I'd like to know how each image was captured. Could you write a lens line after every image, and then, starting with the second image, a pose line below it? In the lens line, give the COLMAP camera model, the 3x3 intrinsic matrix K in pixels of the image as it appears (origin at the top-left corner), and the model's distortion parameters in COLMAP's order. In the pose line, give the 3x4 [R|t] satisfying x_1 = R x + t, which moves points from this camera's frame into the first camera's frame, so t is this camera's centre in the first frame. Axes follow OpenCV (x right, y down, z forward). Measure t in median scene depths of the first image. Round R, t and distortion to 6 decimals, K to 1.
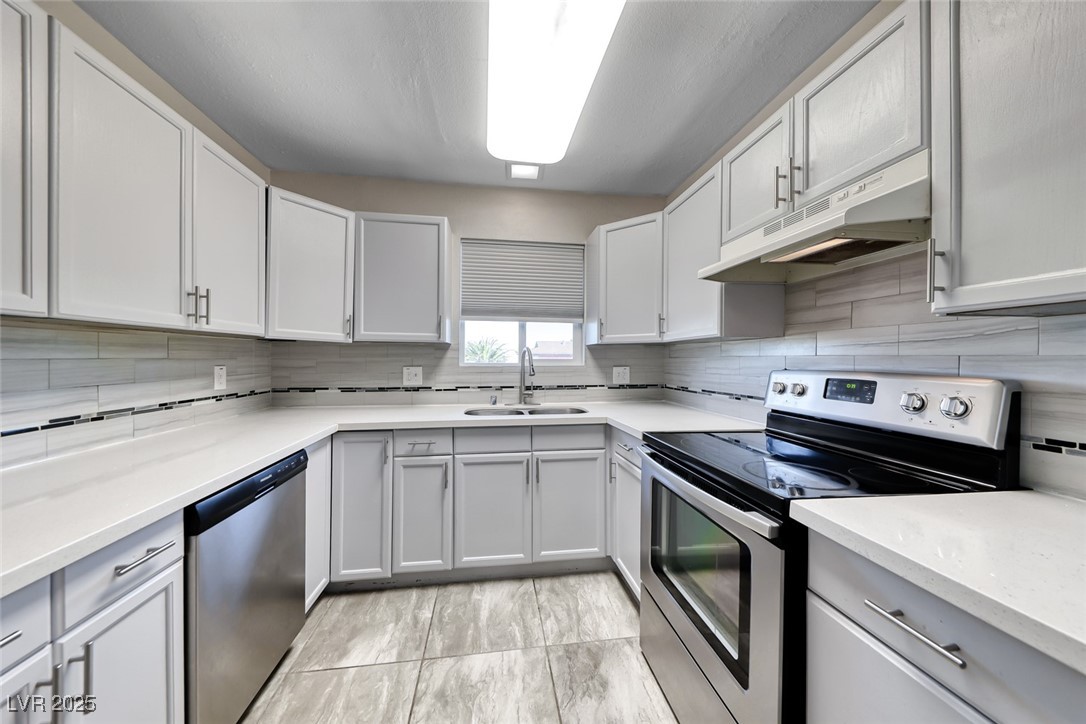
lens RADIAL K [[376.1, 0, 538.2], [0, 376.1, 359.6], [0, 0, 1]] dist [0.037341, -0.013734]
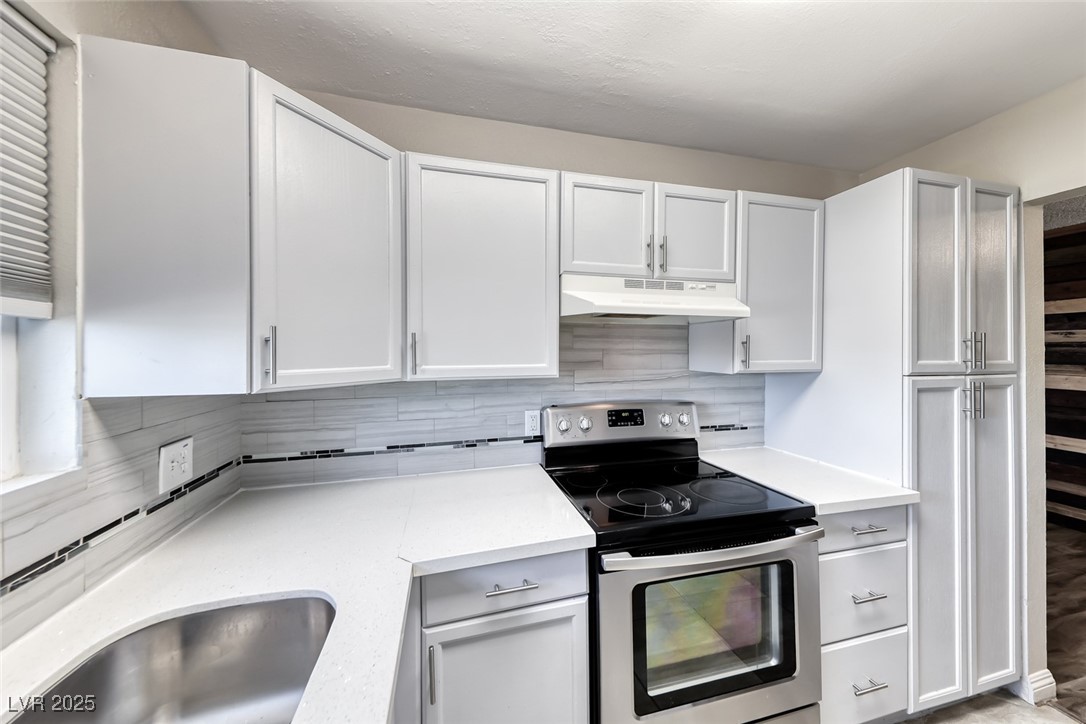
lens RADIAL K [[365.3, 0, 536.6], [0, 365.3, 355.4], [0, 0, 1]] dist [0.019127, -0.007081]
pose [[-0.123833, -0.012491, 0.992224, -0.273508], [0.003296, 0.999910, 0.012999, -0.101750], [-0.992298, 0.004880, -0.123781, 0.954764]]
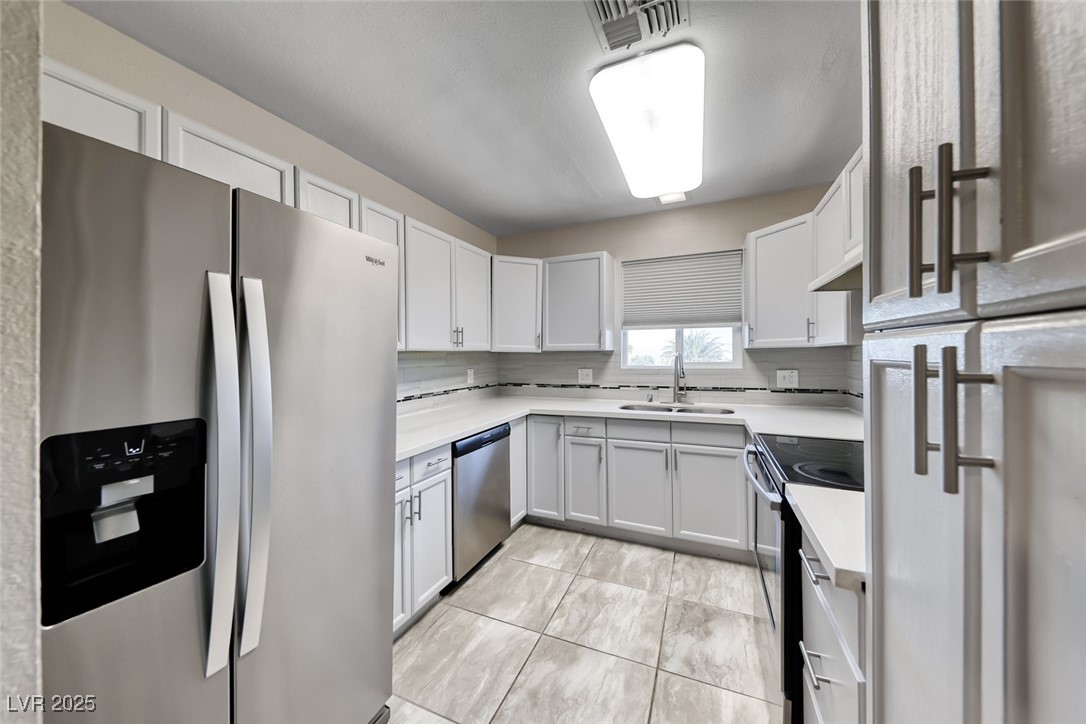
lens RADIAL K [[383.2, 0, 537.3], [0, 383.2, 354.0], [0, 0, 1]] dist [0.020021, 0.000002]
pose [[0.855302, -0.014320, -0.517931, 0.260589], [0.012796, 0.999897, -0.006514, -0.032552], [0.517971, -0.001056, 0.855397, -0.248284]]
